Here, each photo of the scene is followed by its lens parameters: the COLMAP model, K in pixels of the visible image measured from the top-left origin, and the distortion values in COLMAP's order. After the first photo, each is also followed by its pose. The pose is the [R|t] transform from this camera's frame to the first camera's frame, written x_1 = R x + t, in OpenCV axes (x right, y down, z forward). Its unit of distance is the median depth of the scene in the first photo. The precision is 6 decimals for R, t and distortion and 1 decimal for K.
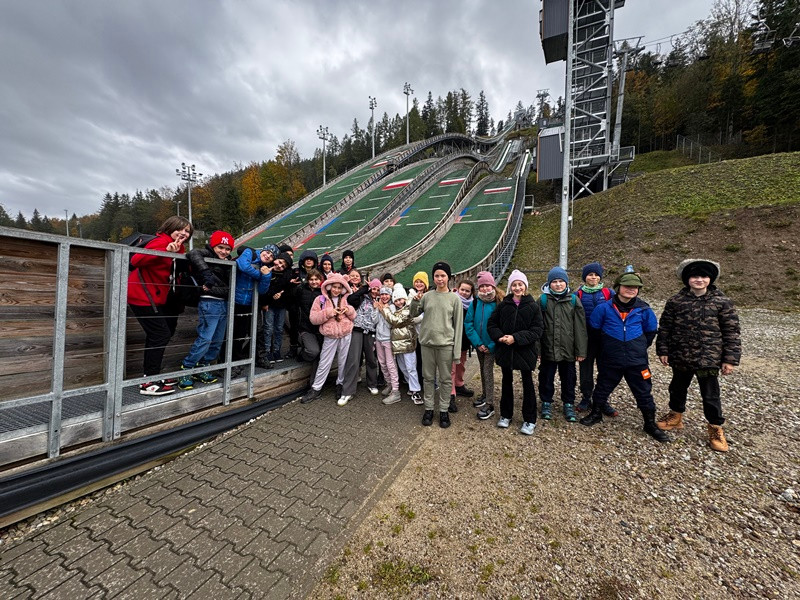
lens RADIAL K [[316.8, 0, 403.1], [0, 316.8, 301.0], [0, 0, 1]] dist [-0.022624, 0.000104]
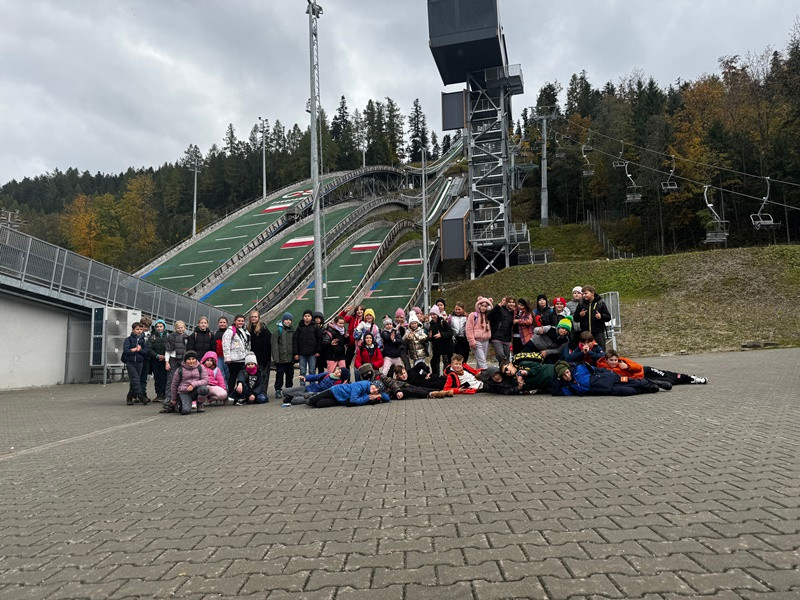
lens RADIAL K [[554.1, 0, 396.5], [0, 554.1, 300.5], [0, 0, 1]] dist [0.062808, -0.015521]
pose [[0.985538, 0.003890, 0.169410, -0.011775], [0.028800, 0.981347, -0.190074, 0.033944], [-0.166989, 0.192204, 0.967043, -0.256865]]
